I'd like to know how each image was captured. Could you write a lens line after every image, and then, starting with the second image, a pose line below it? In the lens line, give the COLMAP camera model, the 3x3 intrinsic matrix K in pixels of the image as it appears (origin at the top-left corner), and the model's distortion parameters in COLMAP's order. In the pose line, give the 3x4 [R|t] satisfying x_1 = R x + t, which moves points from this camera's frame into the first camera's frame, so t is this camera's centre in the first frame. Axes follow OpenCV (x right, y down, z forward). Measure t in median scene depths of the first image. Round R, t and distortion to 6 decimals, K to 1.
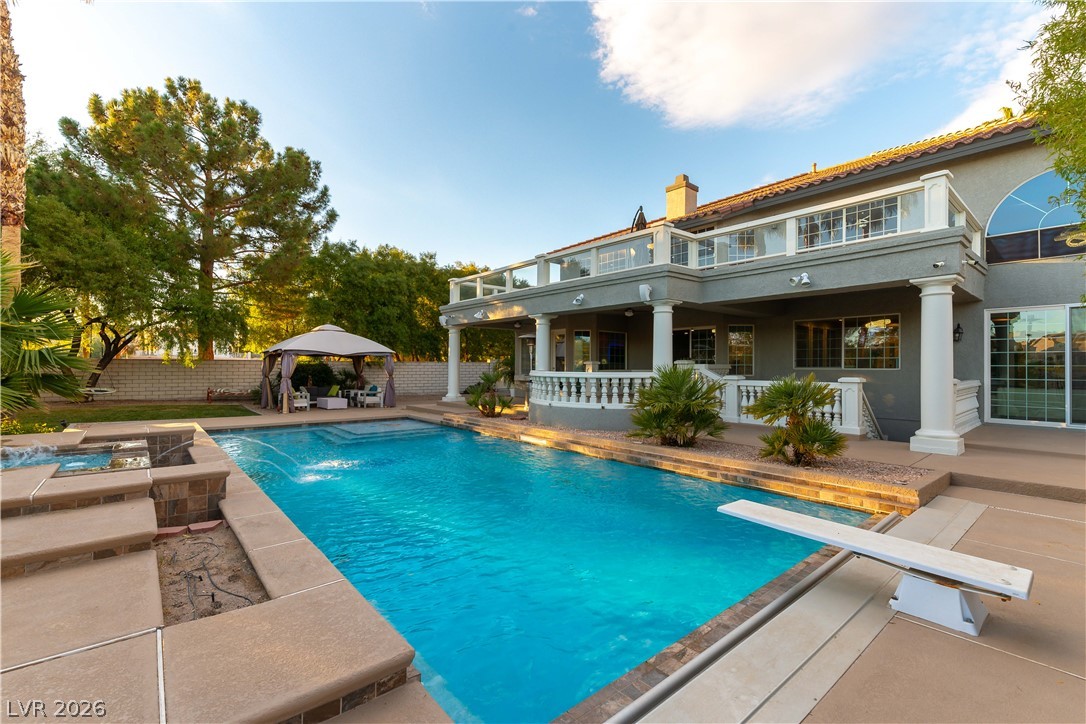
lens RADIAL K [[470.4, 0, 544.4], [0, 470.4, 362.7], [0, 0, 1]] dist [0.002839, 0.000743]
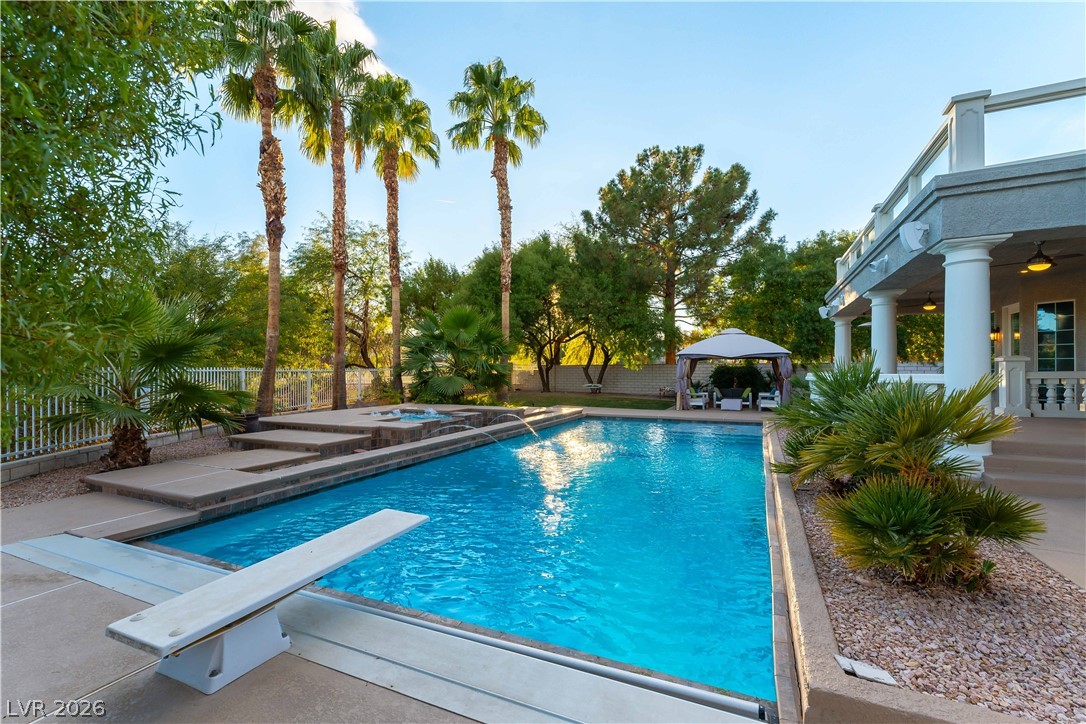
lens RADIAL K [[470.4, 0, 546.3], [0, 470.4, 367.7], [0, 0, 1]] dist [0.002839, 0.000743]
pose [[0.434302, -0.009275, -0.900719, 0.289401], [0.011880, 0.999919, -0.004569, 0.005152], [0.900689, -0.008716, 0.434377, 0.183060]]
